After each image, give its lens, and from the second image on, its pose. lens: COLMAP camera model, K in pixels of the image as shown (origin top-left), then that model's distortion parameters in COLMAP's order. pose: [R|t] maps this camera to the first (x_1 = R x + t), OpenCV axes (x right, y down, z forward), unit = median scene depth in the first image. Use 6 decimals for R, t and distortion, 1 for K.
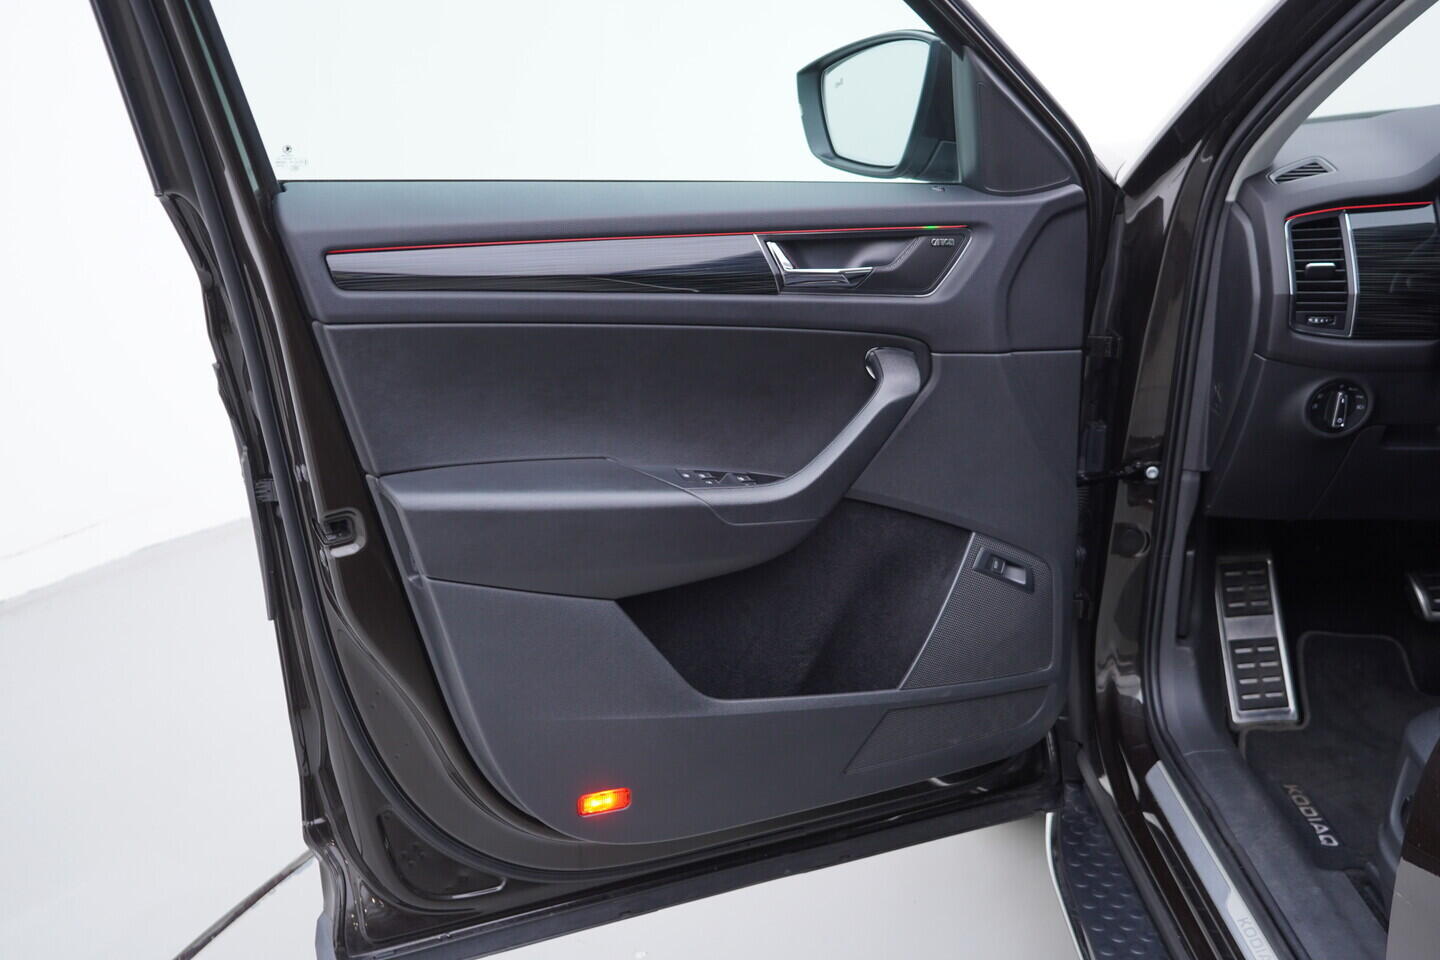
lens RADIAL K [[1476.0, 0, 729.9], [0, 1476.0, 475.7], [0, 0, 1]] dist [0.002466, 0.000000]
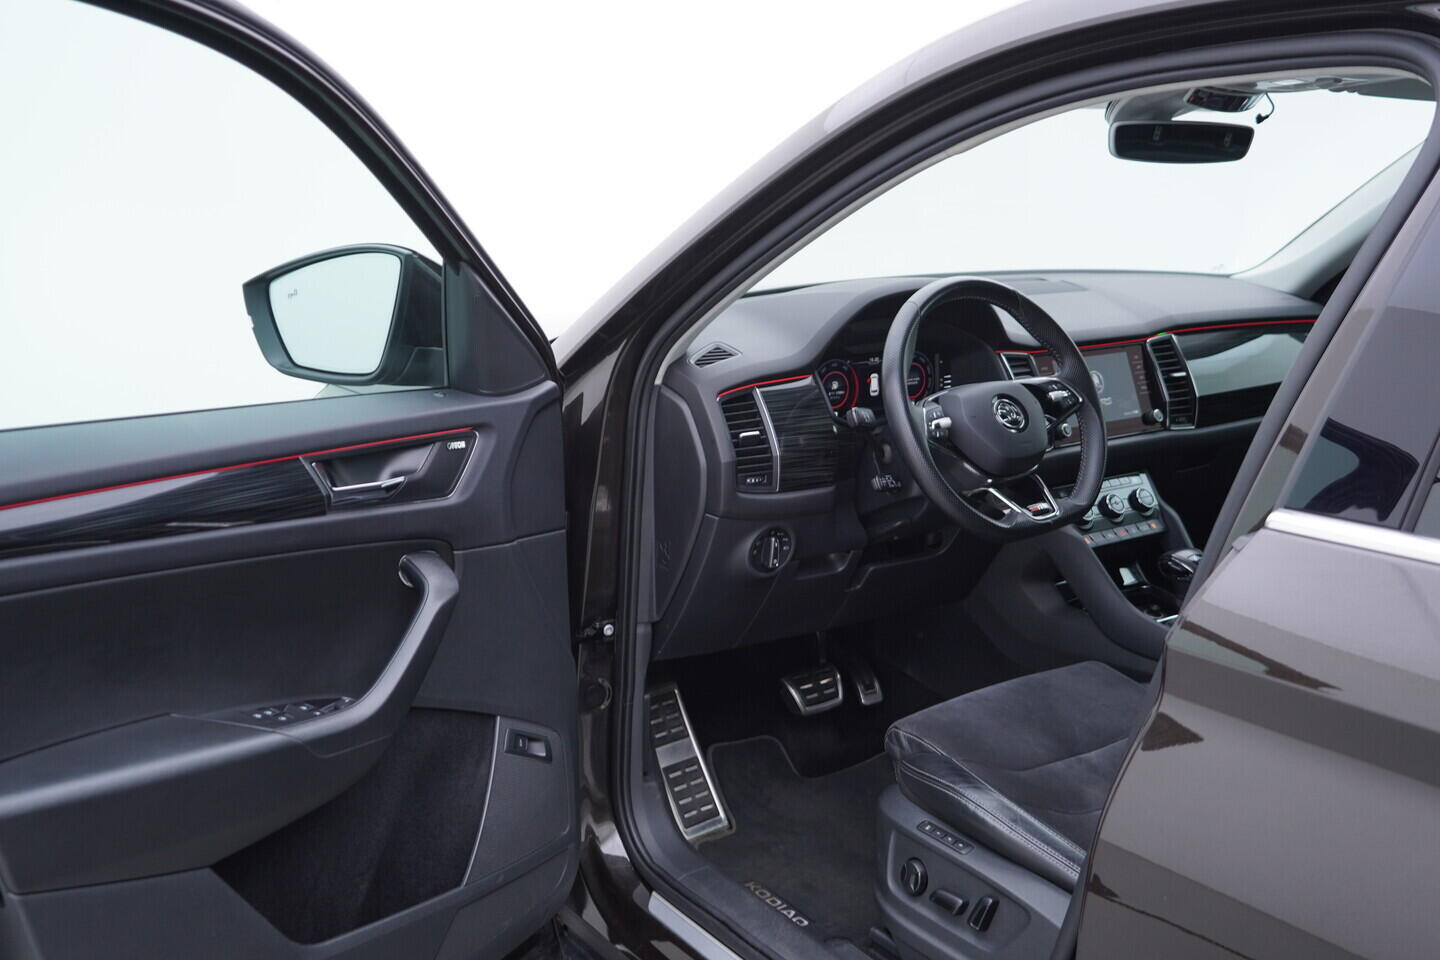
lens RADIAL K [[1476.0, 0, 715.6], [0, 1476.0, 482.1], [0, 0, 1]] dist [0.002466, 0.000000]
pose [[0.827794, -0.107990, 0.550541, -0.261902], [0.159367, 0.986138, -0.046192, -0.051675], [-0.537921, 0.125976, 0.833529, 0.034284]]
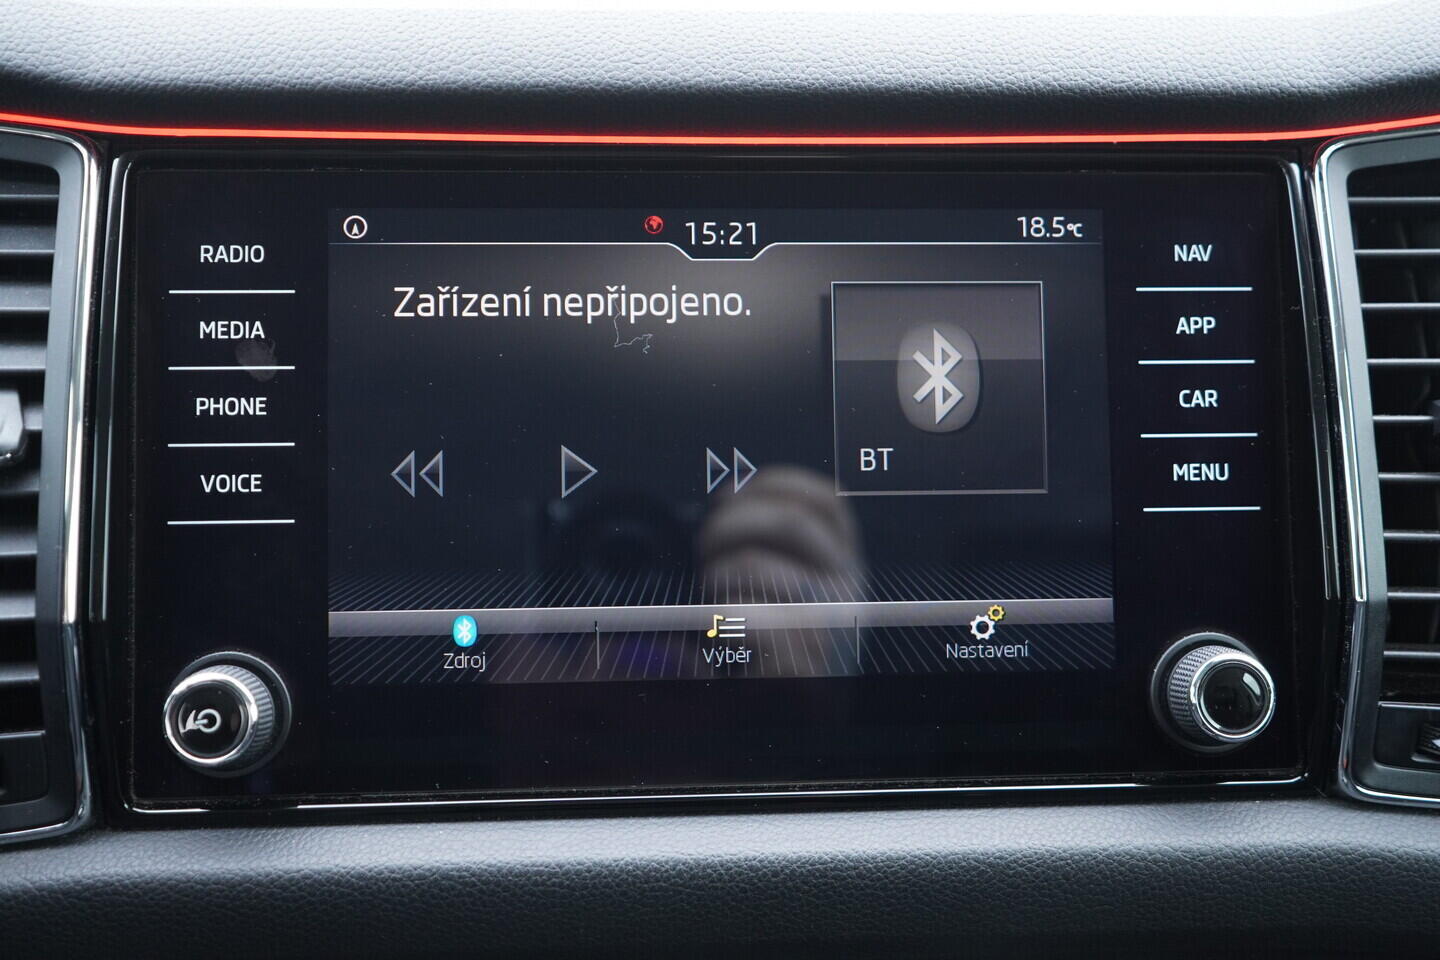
lens RADIAL K [[1476.0, 0, 727.5], [0, 1476.0, 487.3], [0, 0, 1]] dist [0.002466, 0.000000]
pose [[0.998961, 0.012784, 0.043736, 0.779681], [-0.013506, 0.999777, 0.016253, -0.140010], [-0.043518, -0.016826, 0.998911, 0.772322]]
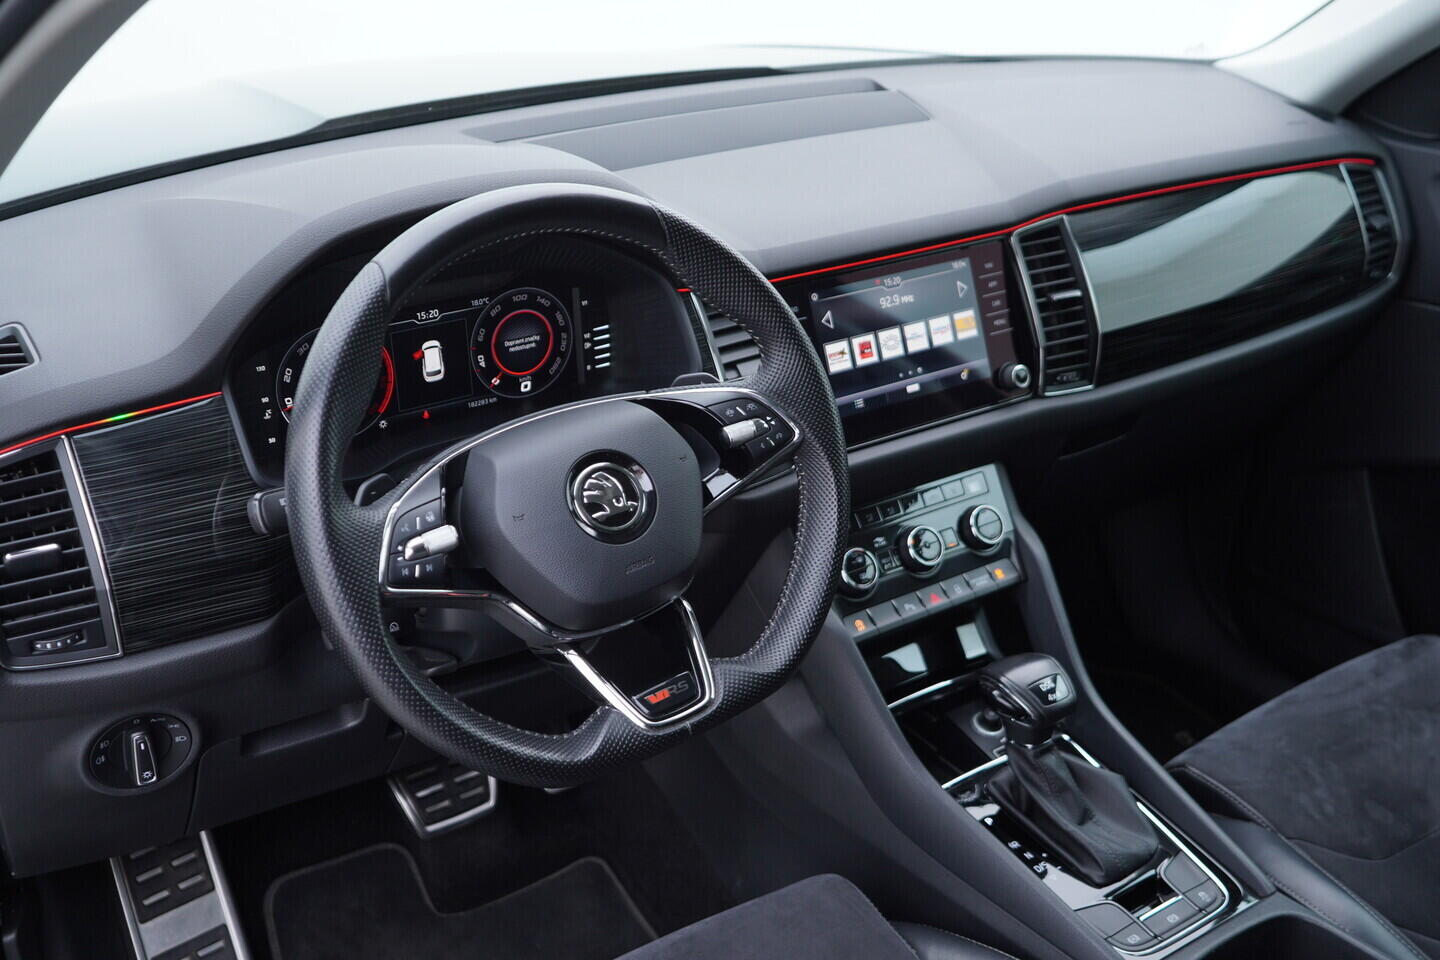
lens RADIAL K [[1476.0, 0, 719.7], [0, 1476.0, 480.8], [0, 0, 1]] dist [0.002466, 0.000000]
pose [[0.846817, -0.215485, 0.486279, 0.337049], [0.149234, 0.973792, 0.171636, -0.212896], [-0.510519, -0.072775, 0.856781, 0.378555]]
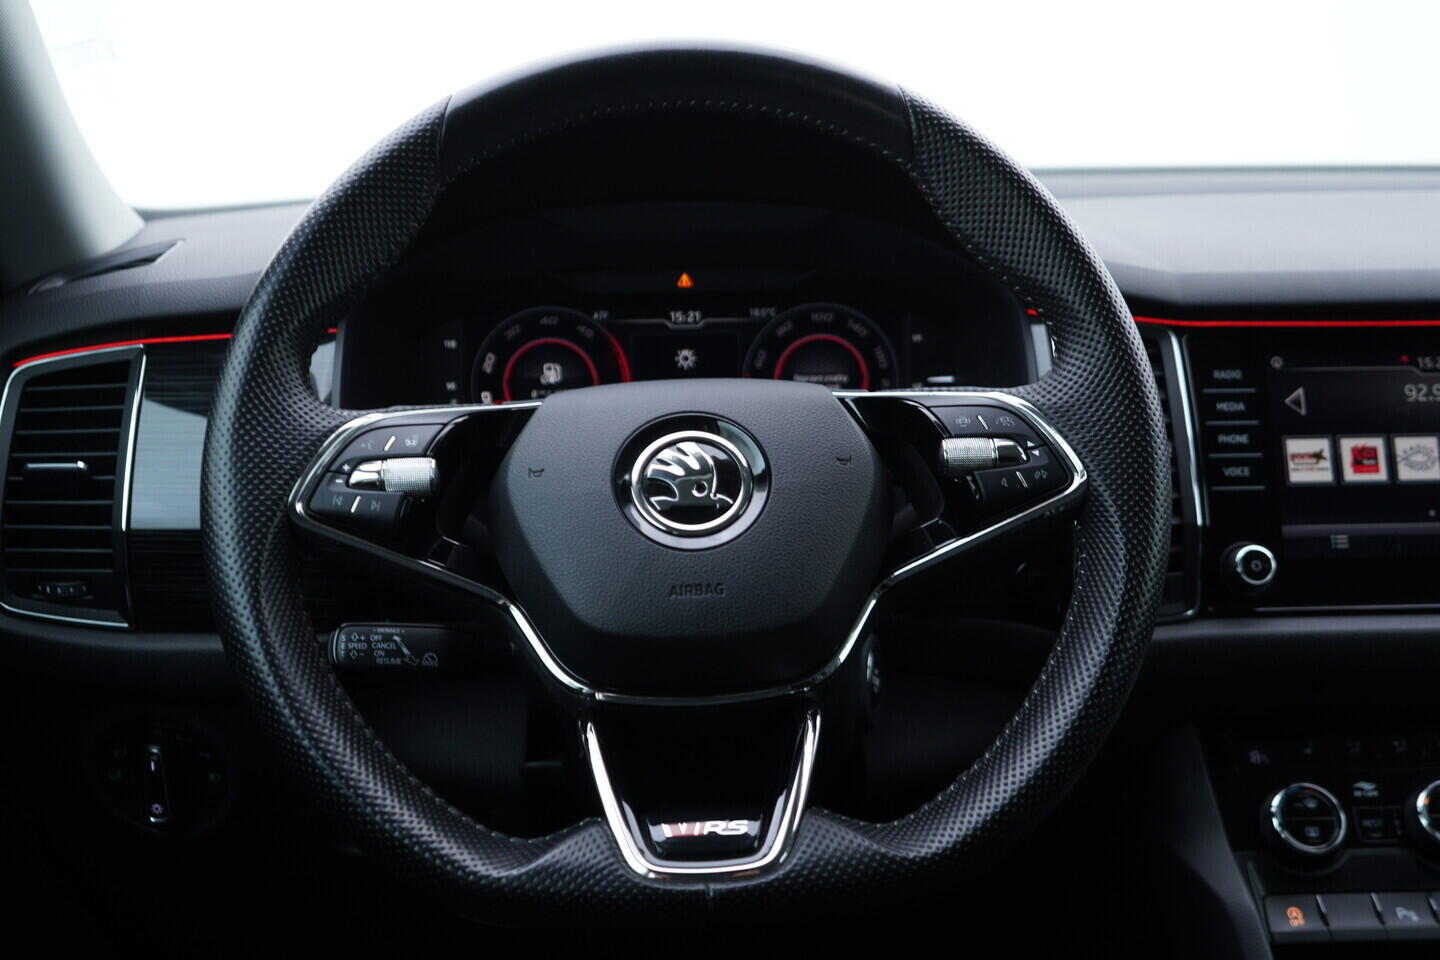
lens RADIAL K [[1476.0, 0, 721.6], [0, 1476.0, 476.1], [0, 0, 1]] dist [0.002466, 0.000000]
pose [[0.999989, 0.002525, 0.004038, 0.568631], [-0.002029, 0.992937, -0.118623, -0.082646], [-0.004309, 0.118613, 0.992931, 0.528293]]
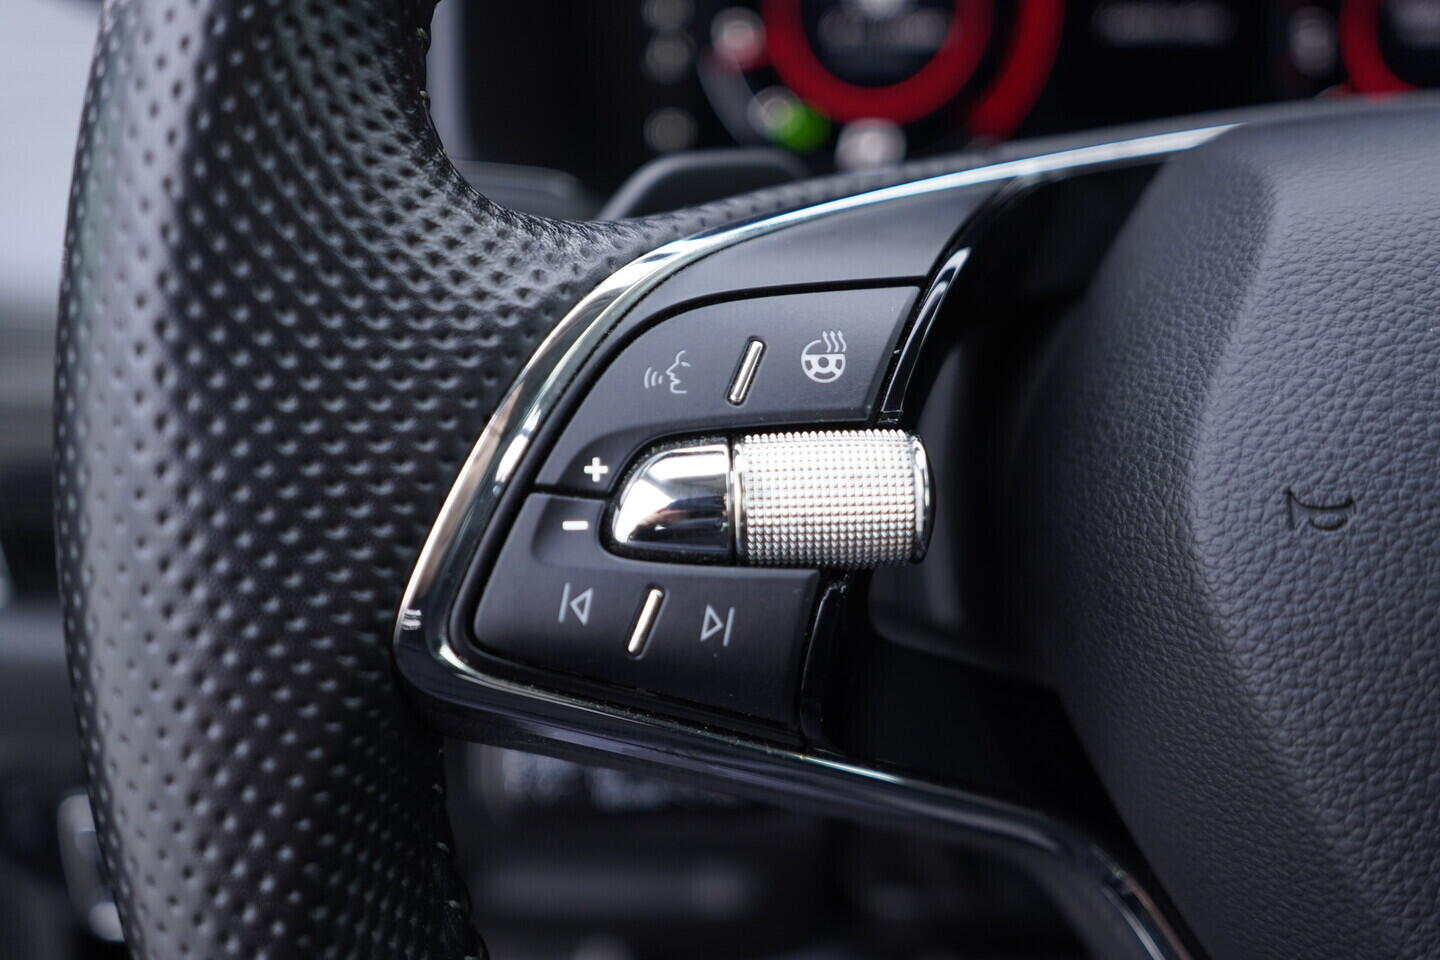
lens RADIAL K [[1476.0, 0, 721.9], [0, 1476.0, 483.9], [0, 0, 1]] dist [0.002466, 0.000000]
pose [[0.999875, 0.015593, -0.002539, 0.492389], [-0.014853, 0.982592, 0.185184, -0.140298], [0.005383, -0.185124, 0.982701, 0.773258]]
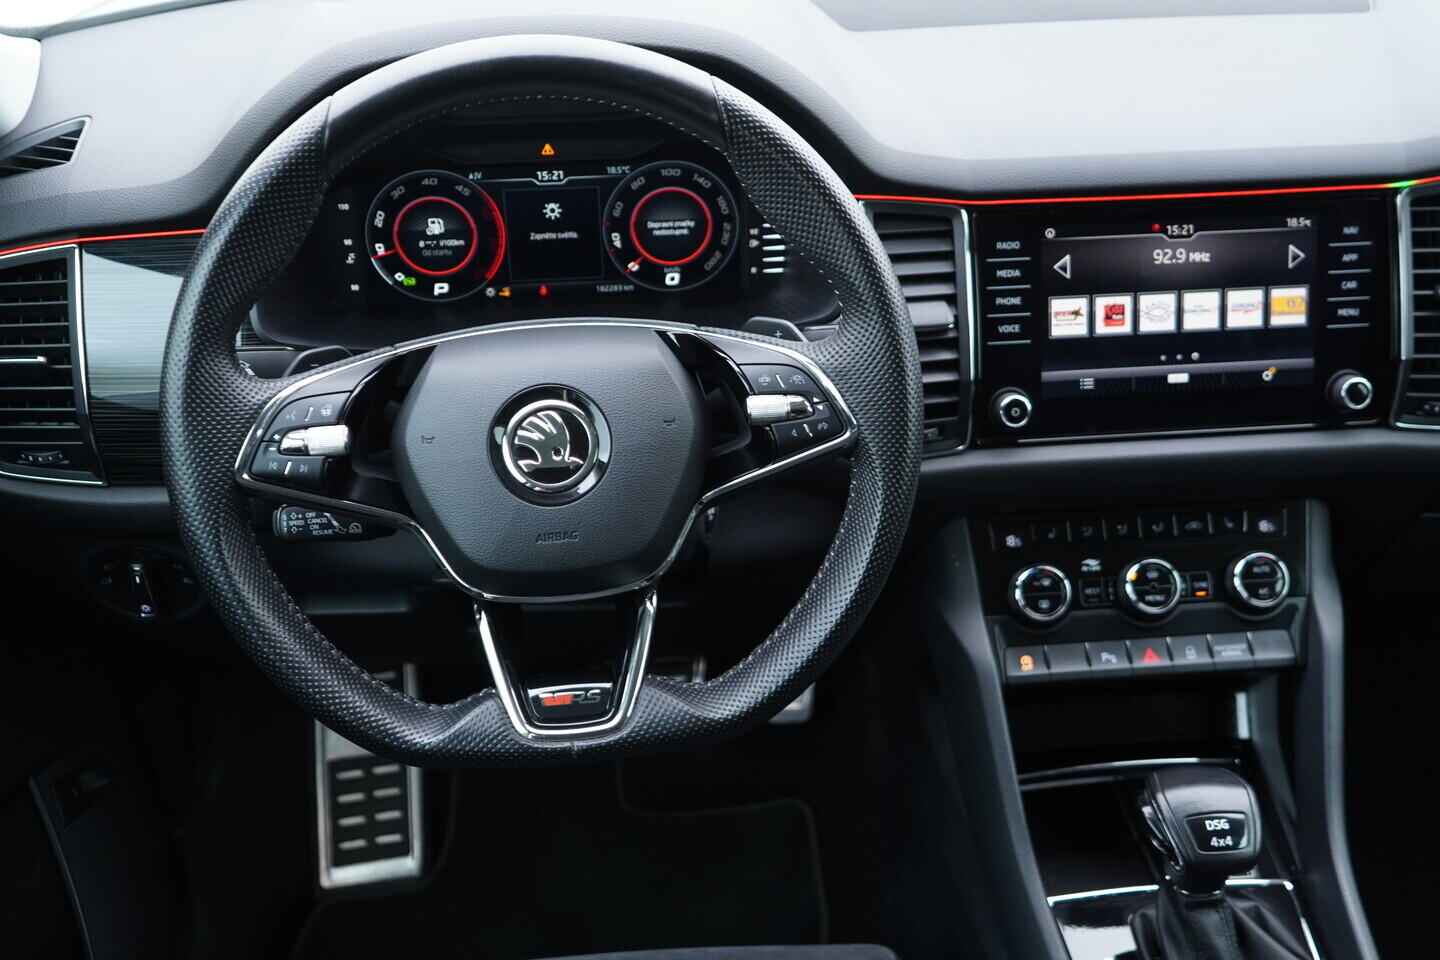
lens RADIAL K [[1476.0, 0, 721.8], [0, 1476.0, 480.9], [0, 0, 1]] dist [0.002466, 0.000000]
pose [[0.998065, -0.025490, 0.056713, 0.588215], [0.011128, 0.970605, 0.240421, -0.212960], [-0.061174, -0.239325, 0.969011, 0.438504]]
